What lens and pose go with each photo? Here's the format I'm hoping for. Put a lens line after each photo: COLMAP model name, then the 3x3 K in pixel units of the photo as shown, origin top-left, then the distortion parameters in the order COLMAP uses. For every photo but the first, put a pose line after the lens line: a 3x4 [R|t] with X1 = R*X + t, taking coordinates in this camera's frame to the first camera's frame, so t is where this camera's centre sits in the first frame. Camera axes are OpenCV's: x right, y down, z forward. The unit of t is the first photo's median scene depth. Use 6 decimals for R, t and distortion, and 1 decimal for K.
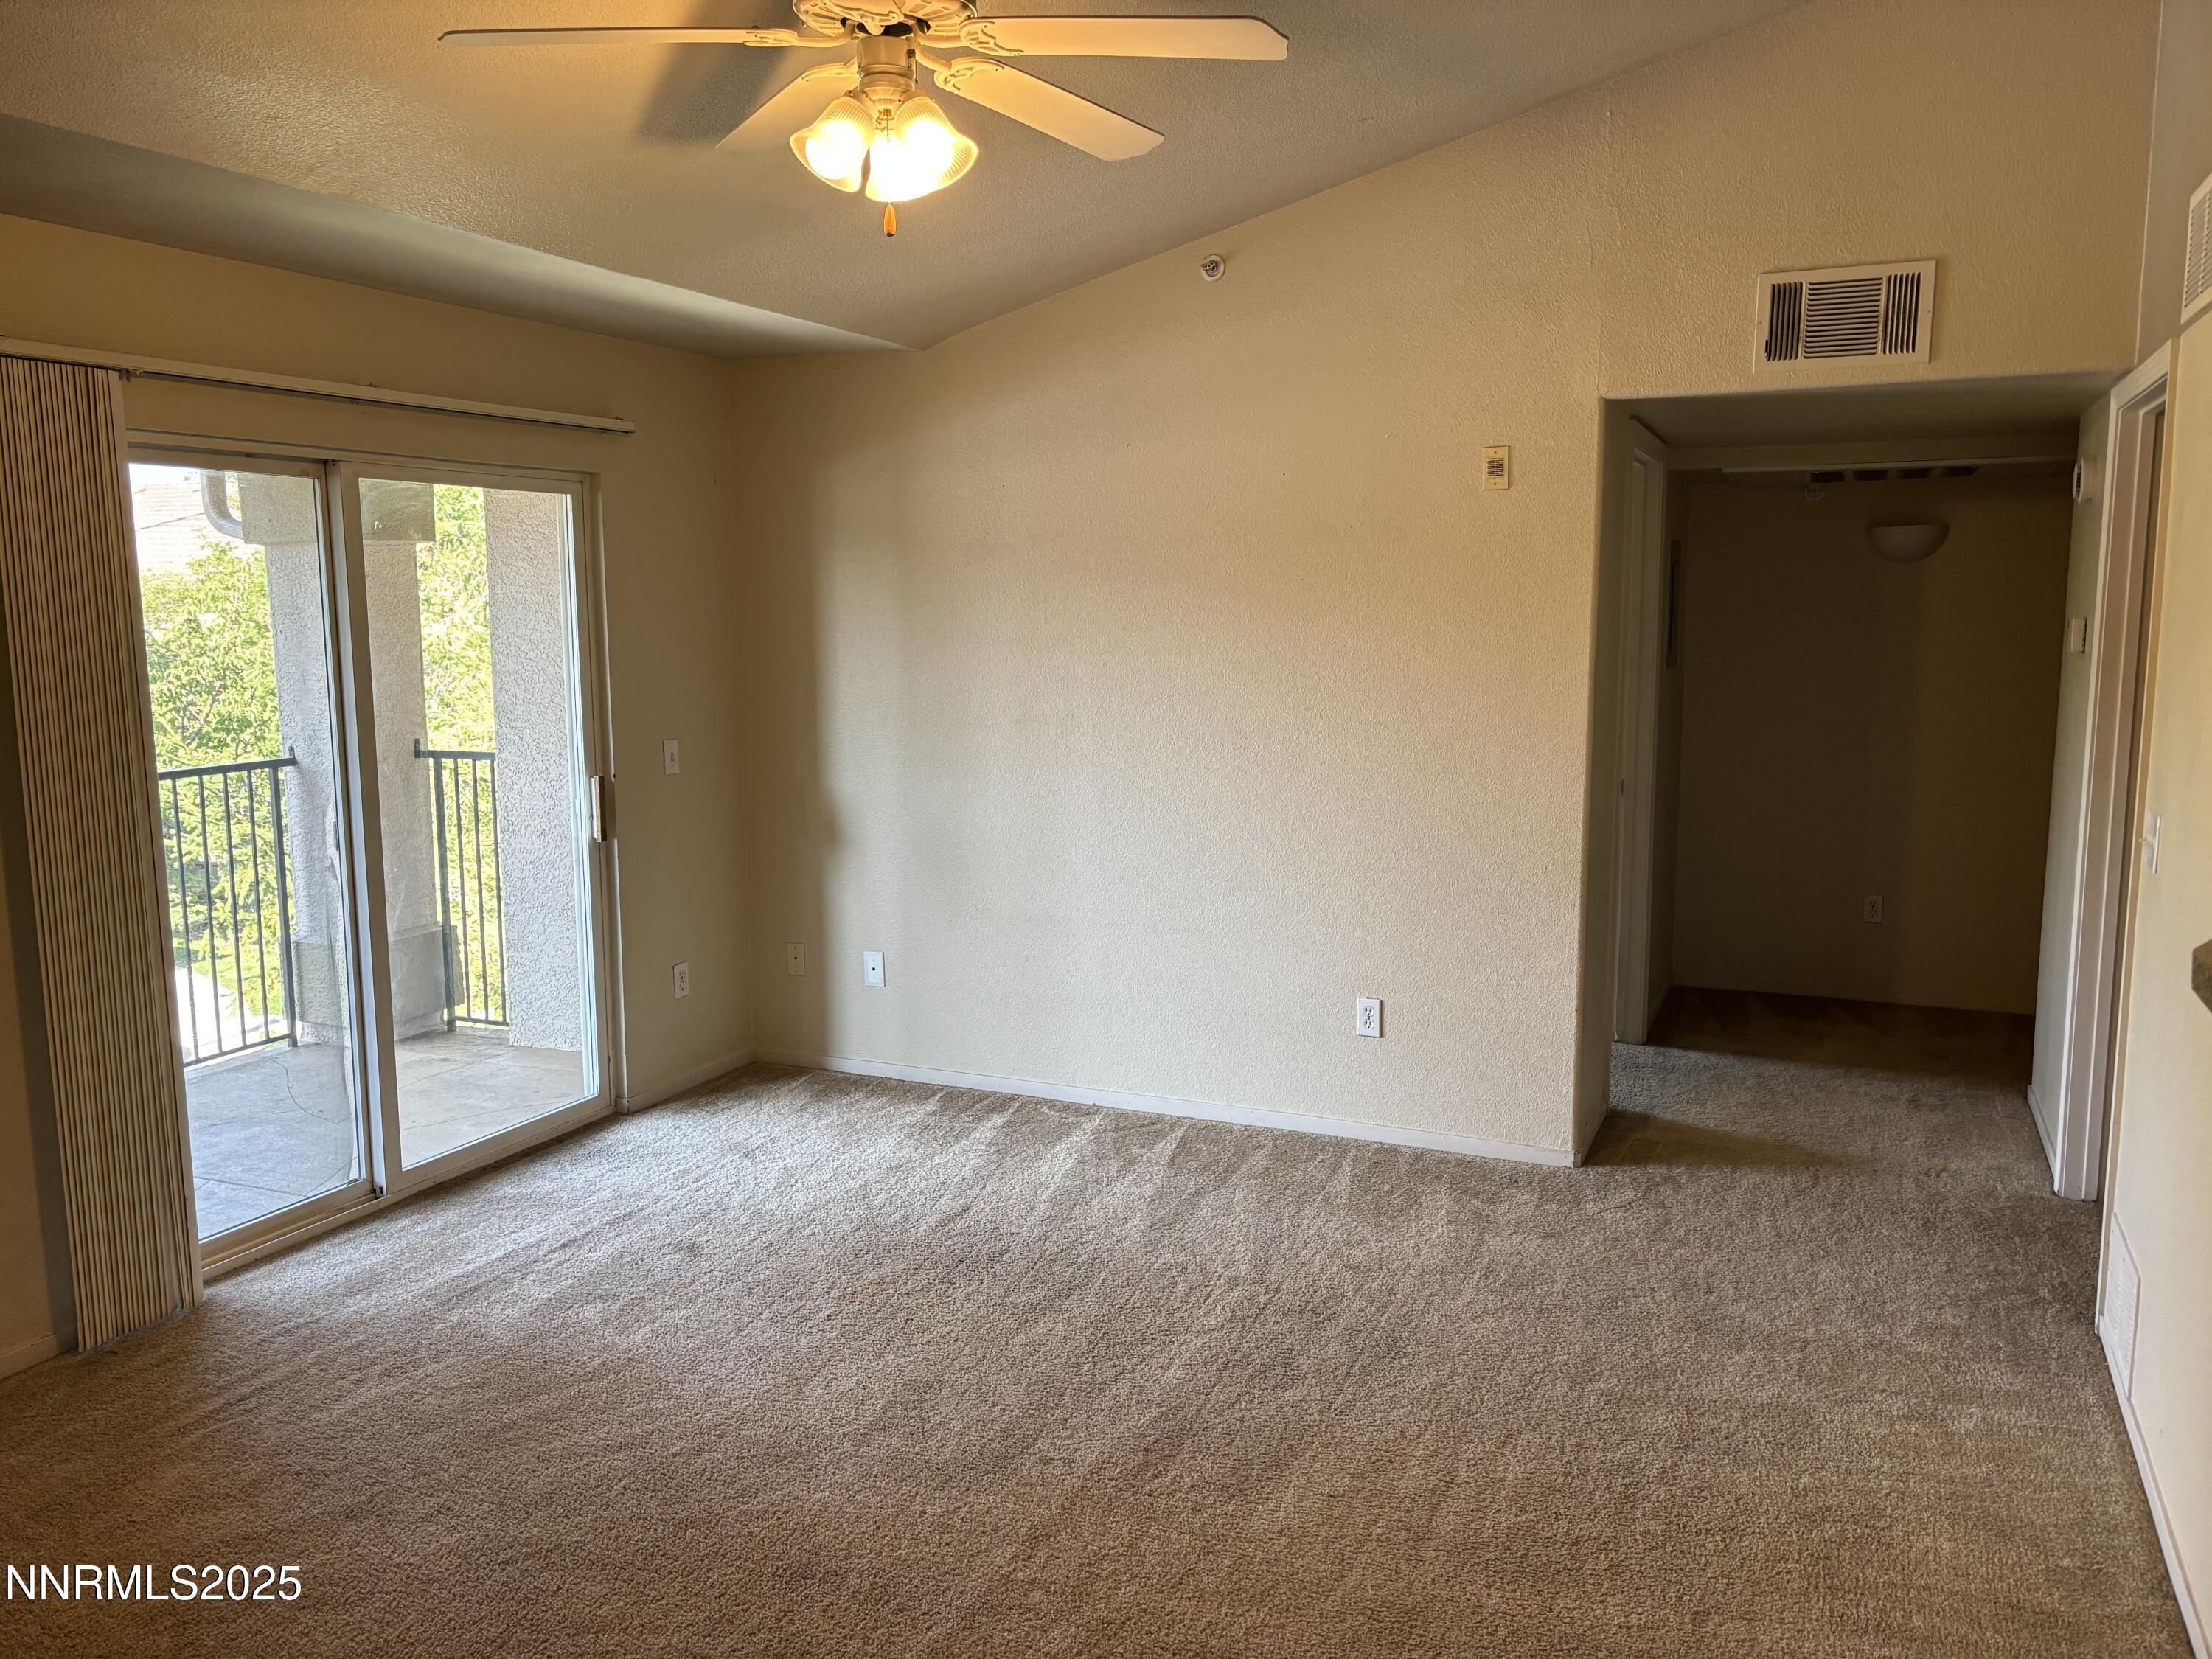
lens RADIAL K [[1654.9, 0, 1107.0], [0, 1654.9, 827.5], [0, 0, 1]] dist [0.027897, -0.015051]
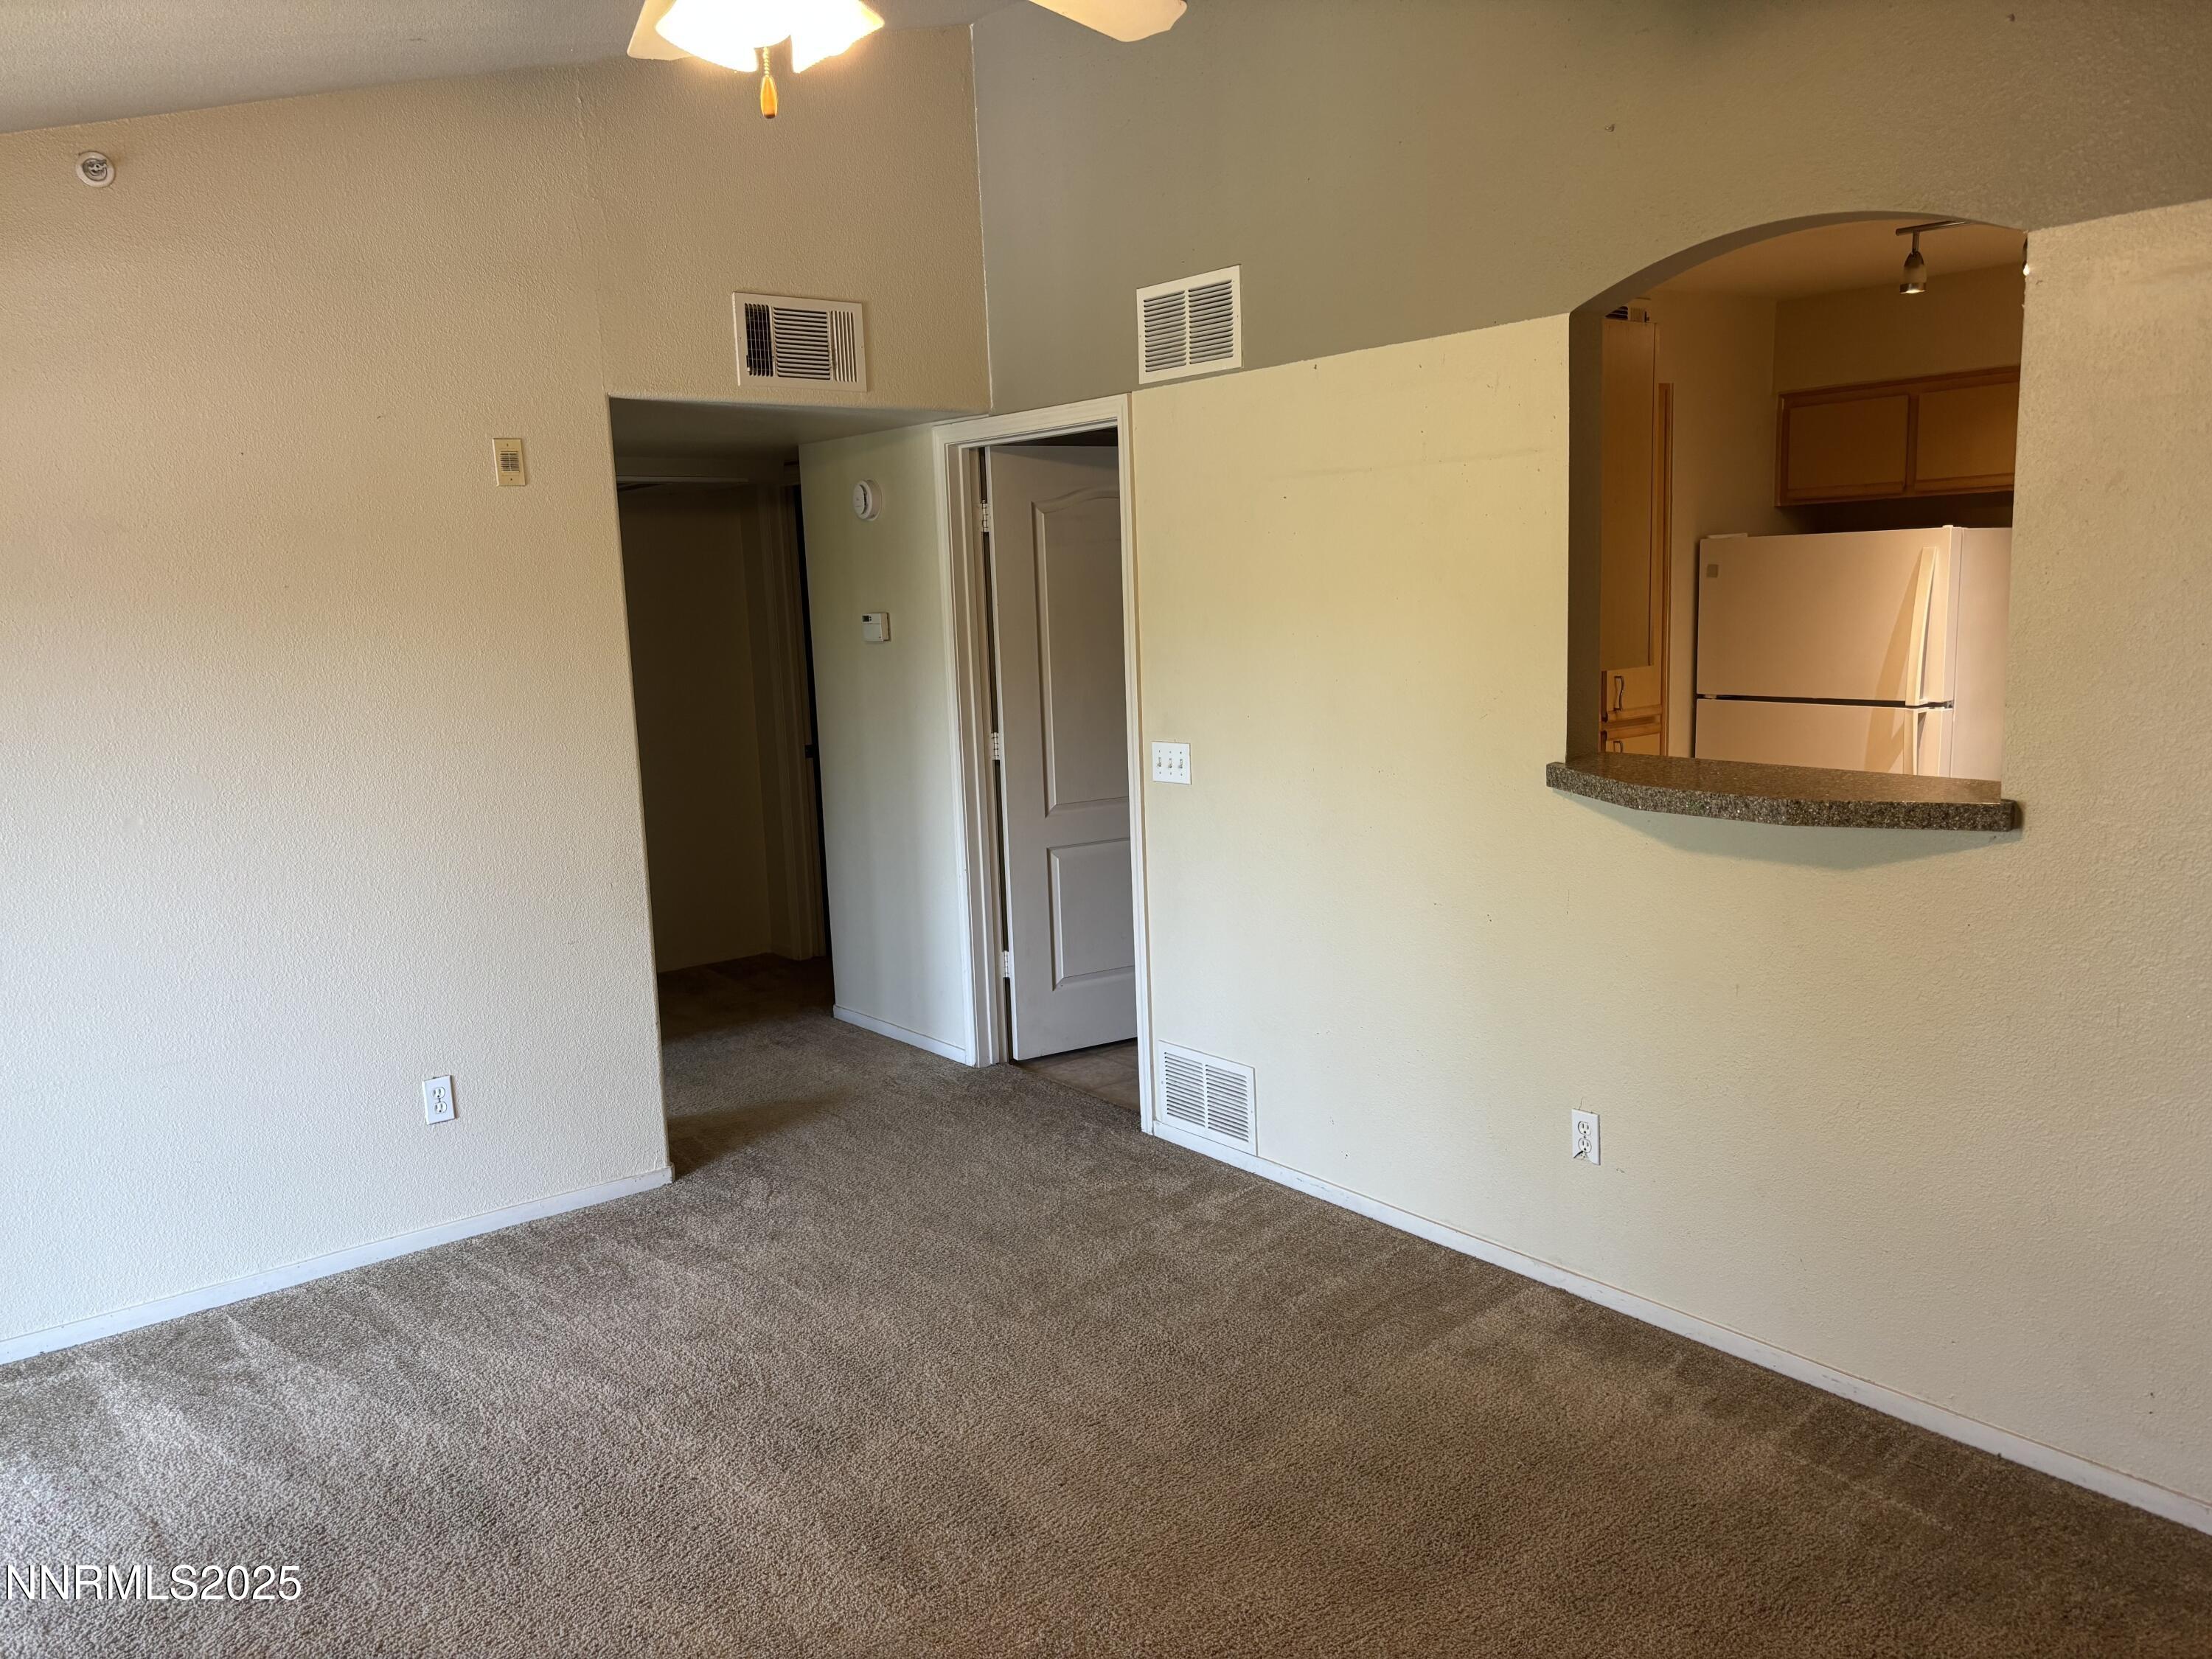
lens RADIAL K [[1654.9, 0, 1102.0], [0, 1654.9, 820.2], [0, 0, 1]] dist [0.027897, -0.015051]
pose [[0.466356, -0.140278, 0.873404, -0.439061], [0.154800, 0.985053, 0.075554, -0.041500], [-0.870947, 0.099968, 0.481100, 0.298395]]
